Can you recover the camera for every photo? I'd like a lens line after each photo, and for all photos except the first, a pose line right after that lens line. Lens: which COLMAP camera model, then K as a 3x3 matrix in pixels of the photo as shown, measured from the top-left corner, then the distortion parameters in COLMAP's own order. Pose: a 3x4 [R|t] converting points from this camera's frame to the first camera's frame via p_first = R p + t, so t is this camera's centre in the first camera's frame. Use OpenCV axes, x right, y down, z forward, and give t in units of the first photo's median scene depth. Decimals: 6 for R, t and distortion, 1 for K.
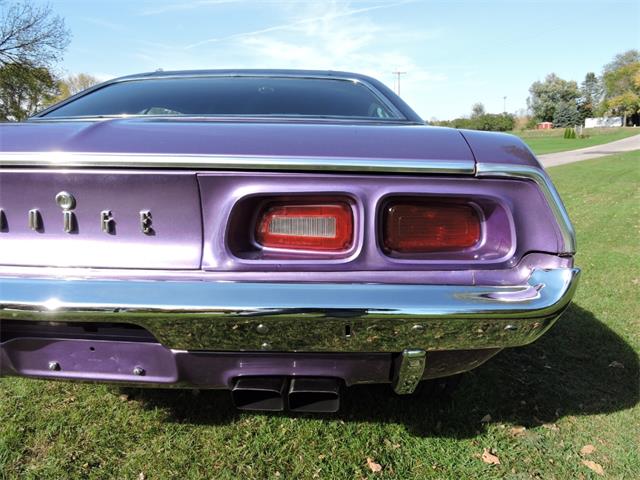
lens RADIAL K [[456.4, 0, 320.9], [0, 456.4, 235.3], [0, 0, 1]] dist [0.000382, -0.006386]
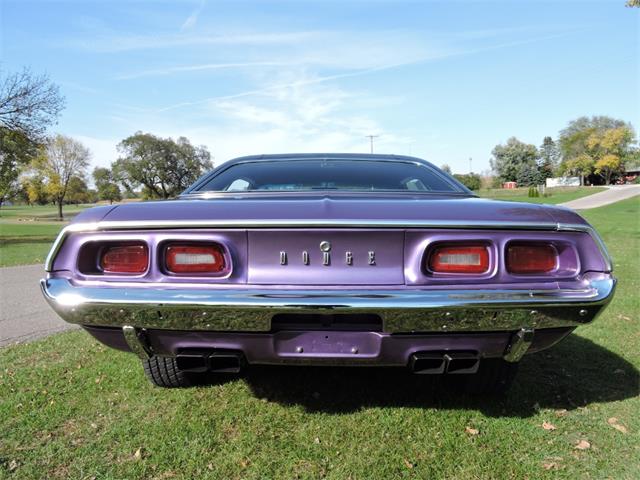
lens RADIAL K [[456.5, 0, 319.9], [0, 456.5, 236.3], [0, 0, 1]] dist [0.004496, -0.008593]
pose [[0.998349, -0.008010, 0.056881, -0.353487], [0.014992, 0.992242, -0.123412, 0.053278], [-0.055452, 0.124061, 0.990724, -0.380411]]
